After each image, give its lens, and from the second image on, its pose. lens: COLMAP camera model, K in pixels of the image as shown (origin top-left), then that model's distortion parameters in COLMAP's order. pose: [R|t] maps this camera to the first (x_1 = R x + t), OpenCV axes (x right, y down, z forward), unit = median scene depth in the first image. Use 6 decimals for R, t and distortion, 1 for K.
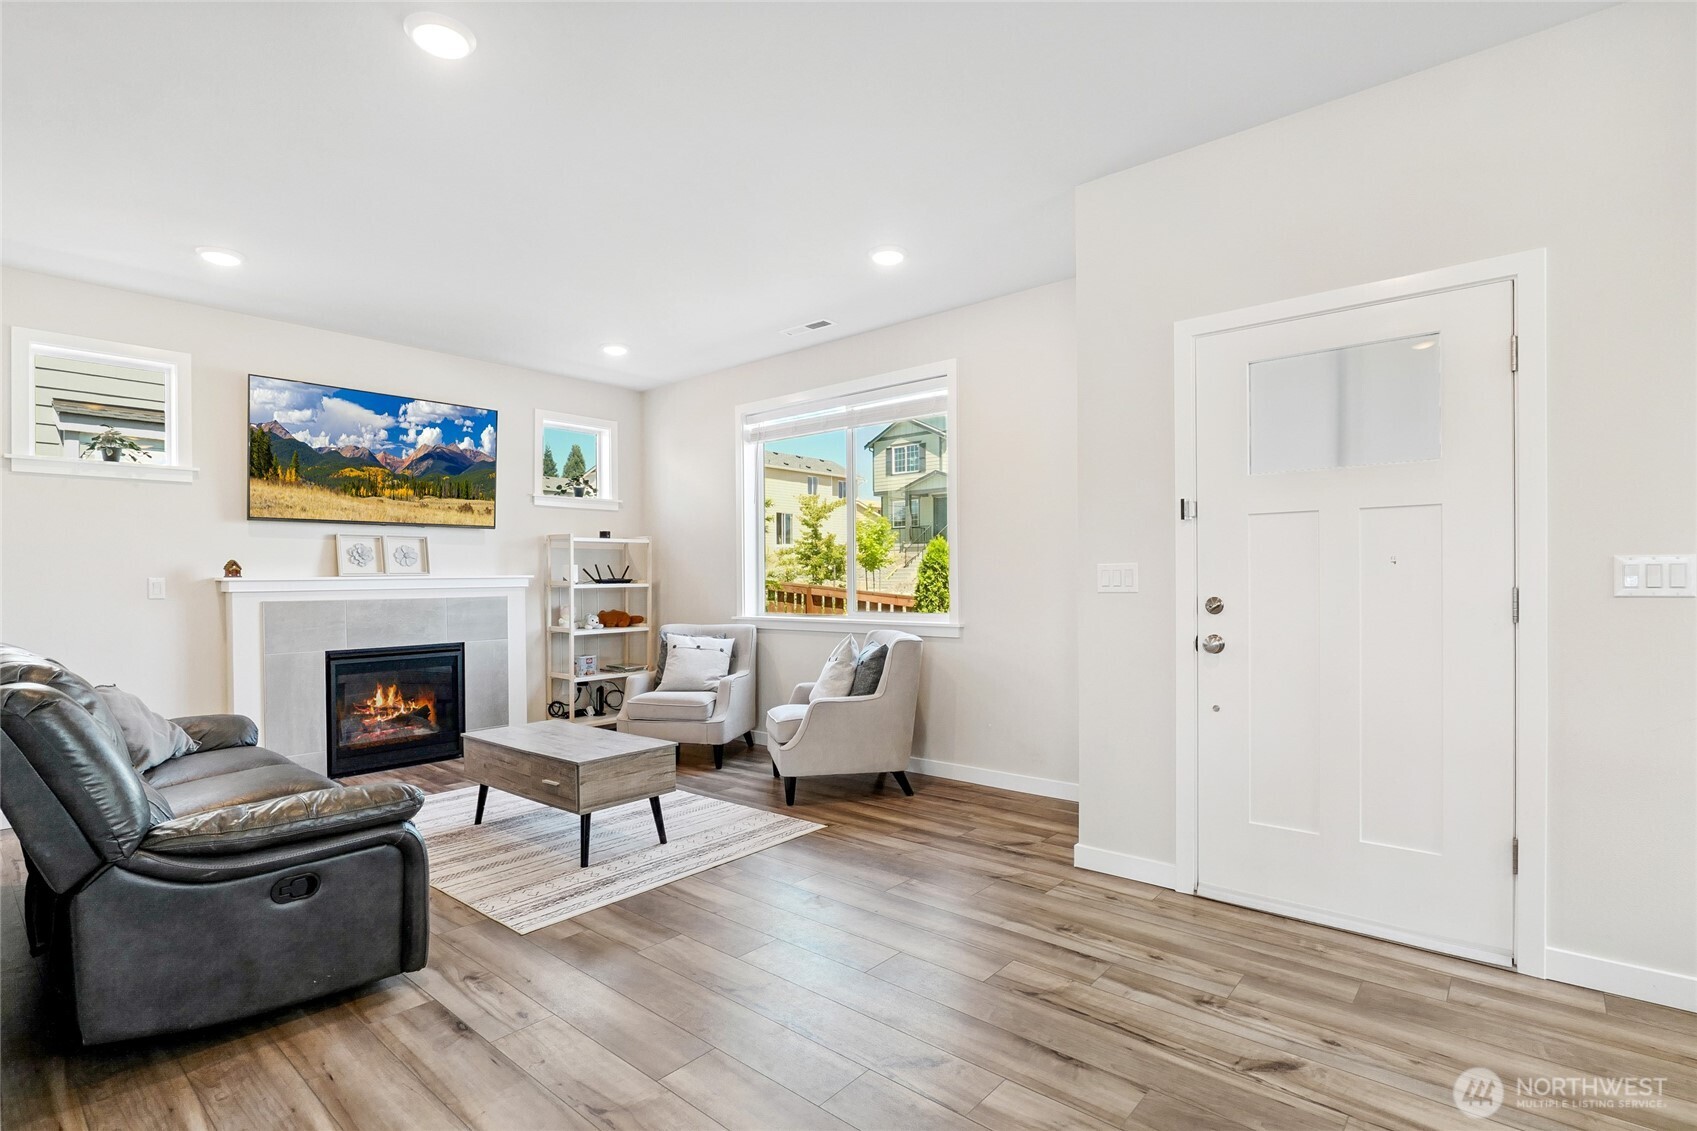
lens RADIAL K [[796.8, 0, 837.3], [0, 796.8, 576.7], [0, 0, 1]] dist [-0.019701, 0.000259]
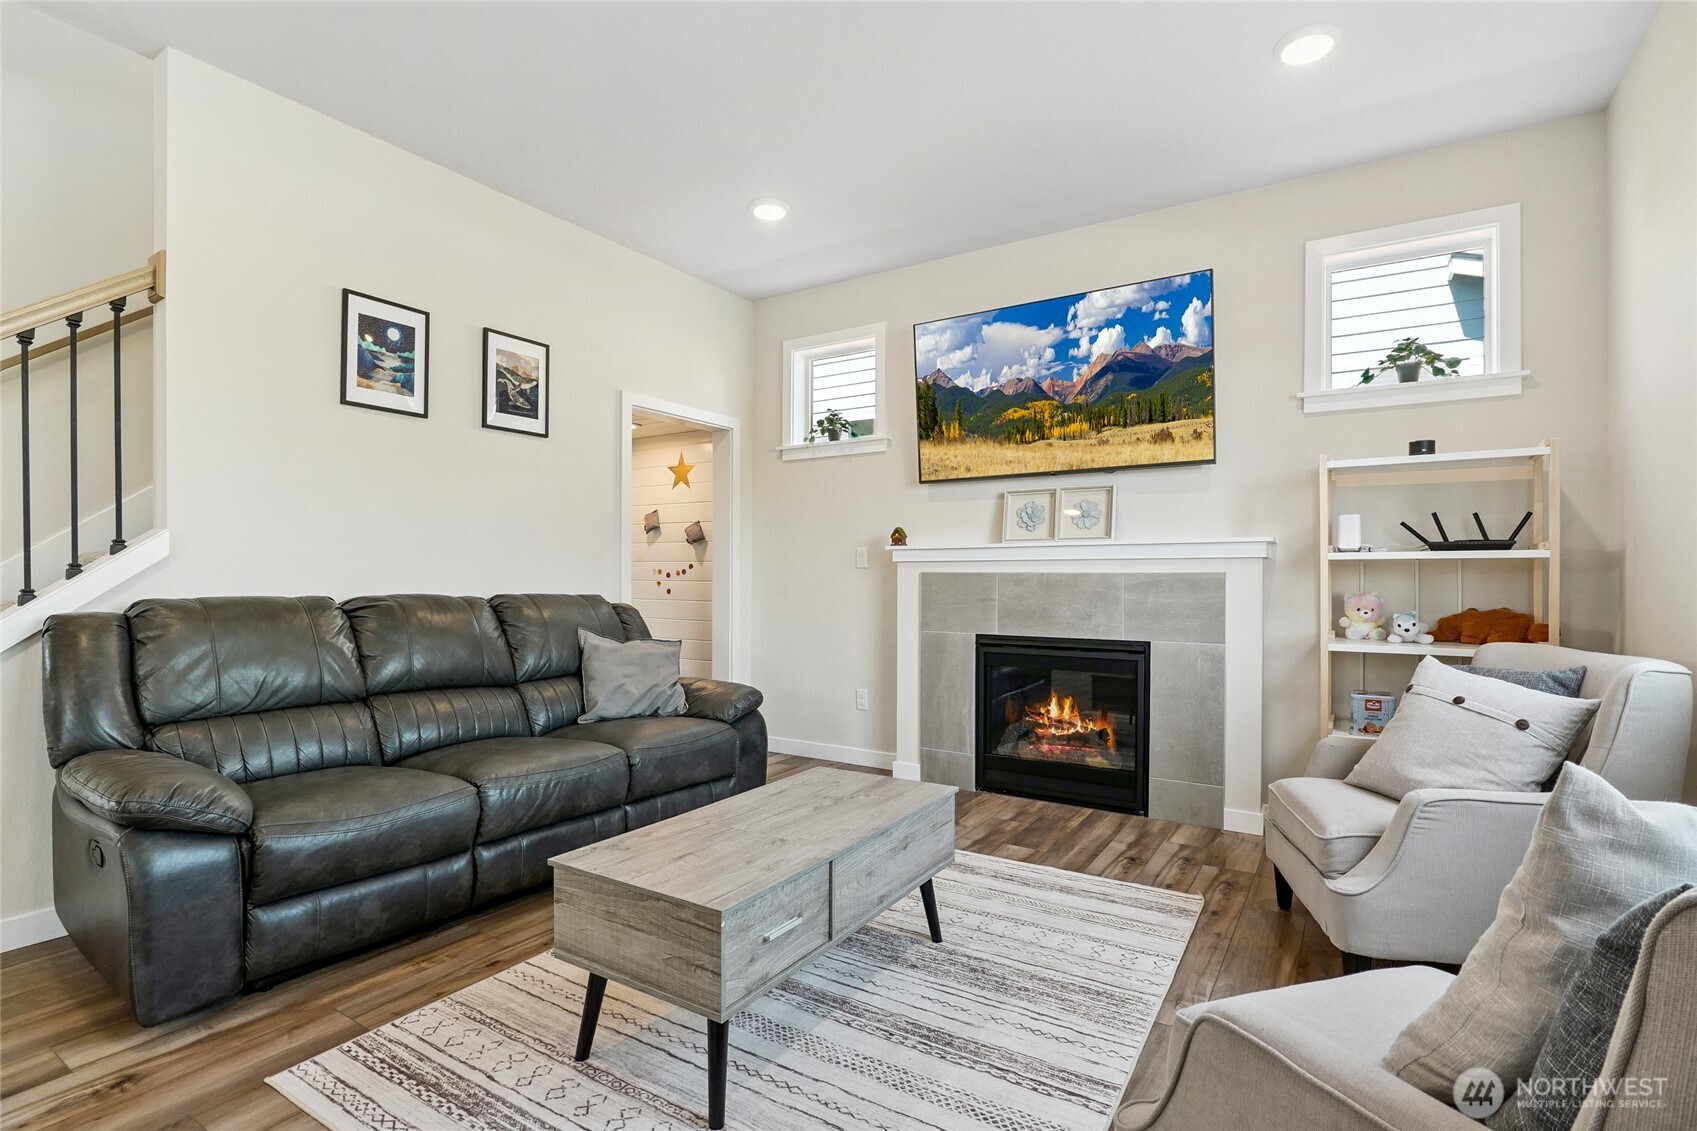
lens RADIAL K [[796.8, 0, 902.7], [0, 796.8, 588.2], [0, 0, 1]] dist [-0.019701, 0.000259]
pose [[0.180827, 0.014151, -0.983413, 0.145161], [-0.002959, 0.999900, 0.013844, 0.031683], [0.983511, 0.000407, 0.180851, 0.715097]]
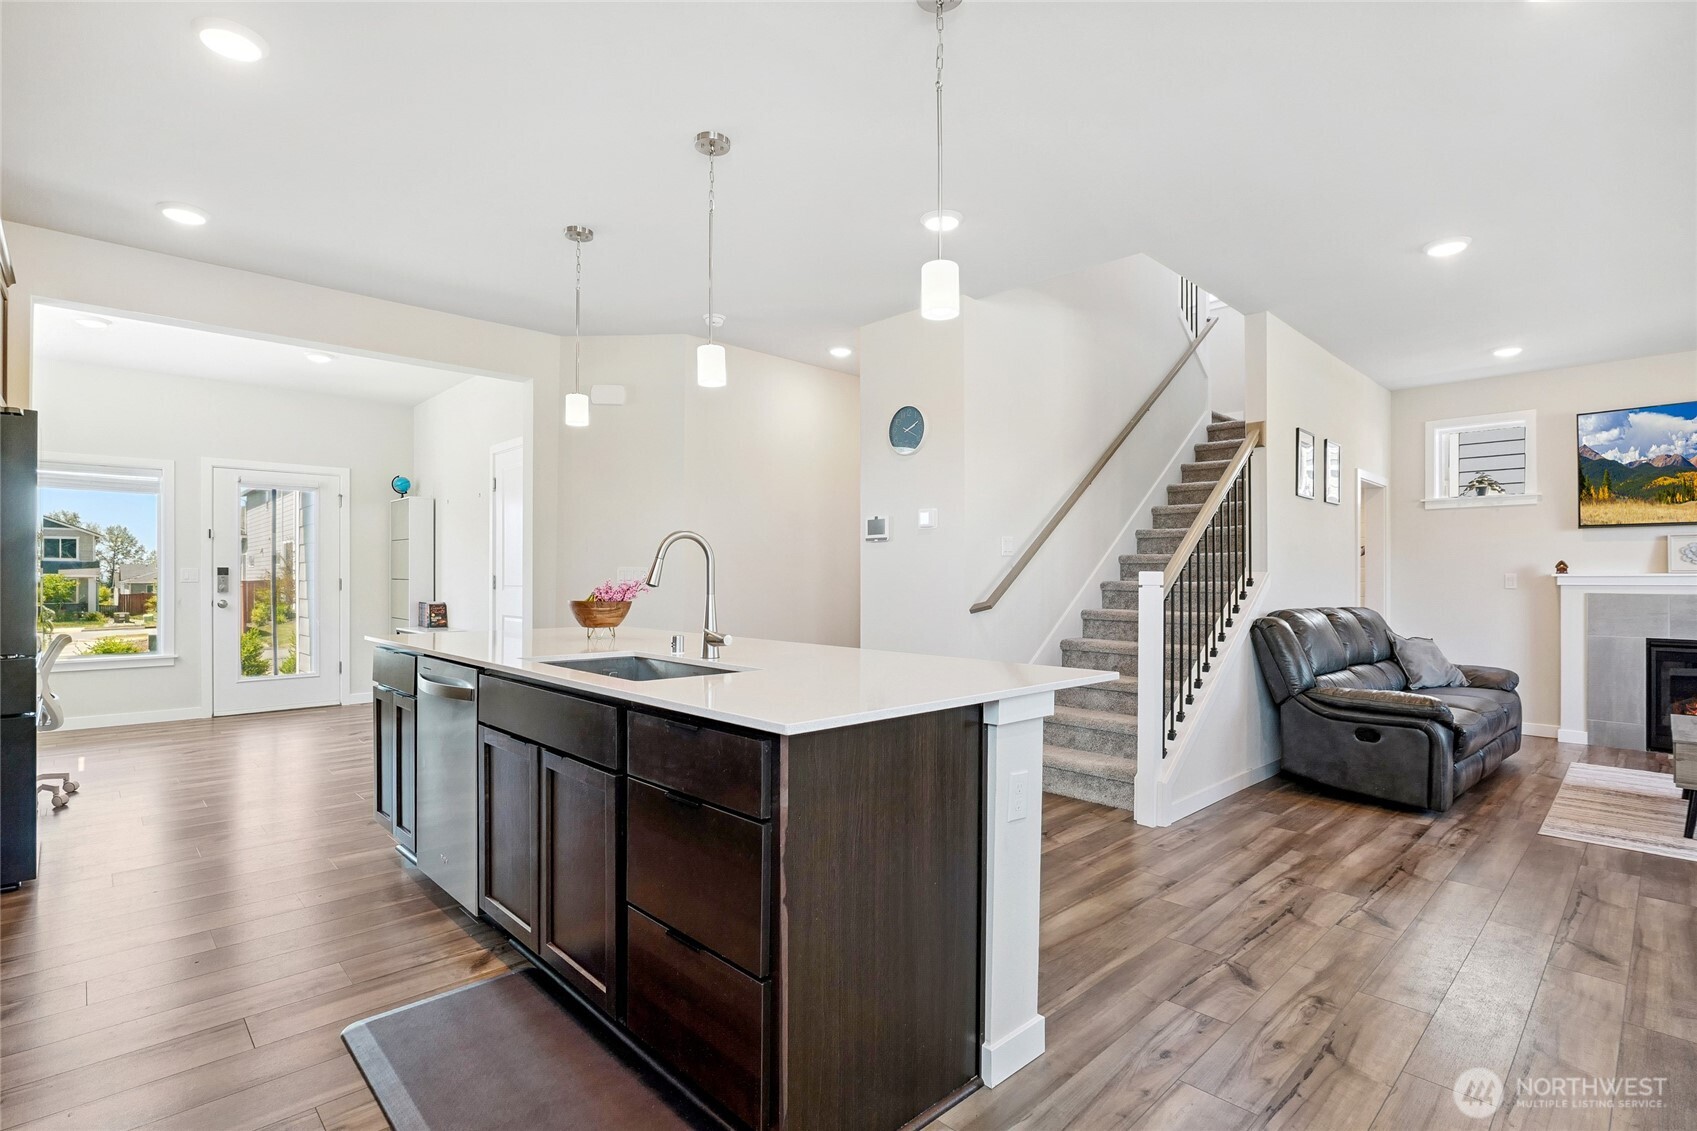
lens RADIAL K [[796.8, 0, 855.6], [0, 796.8, 572.8], [0, 0, 1]] dist [-0.019701, 0.000259]
pose [[-0.101890, -0.001818, -0.994794, 0.560402], [0.002277, 0.999995, -0.002061, -0.000969], [0.994793, -0.002475, -0.101885, -0.021345]]
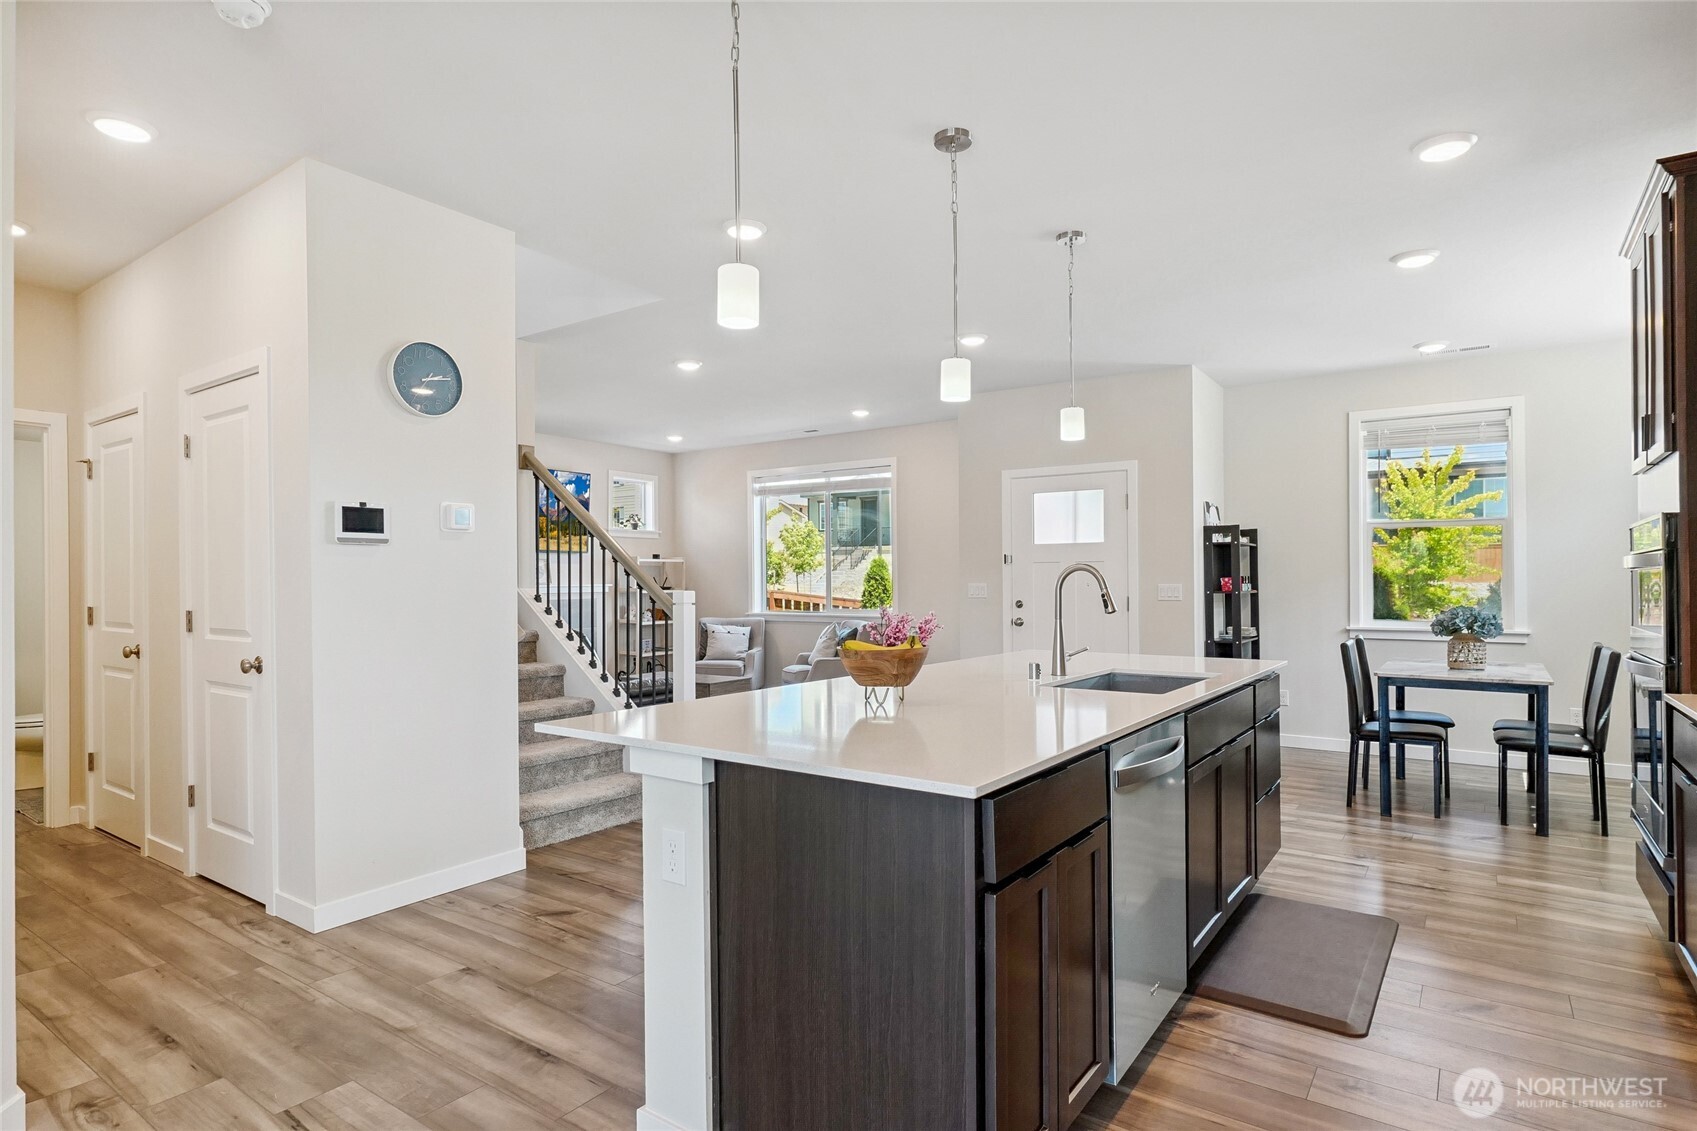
lens RADIAL K [[878.6, 0, 837.5], [0, 878.6, 578.6], [0, 0, 1]] dist [0.000849, -0.000446]
pose [[0.995040, 0.004735, 0.099365, -0.143211], [-0.004843, 0.999988, 0.000851, -0.018762], [-0.099360, -0.001328, 0.995051, -0.754287]]
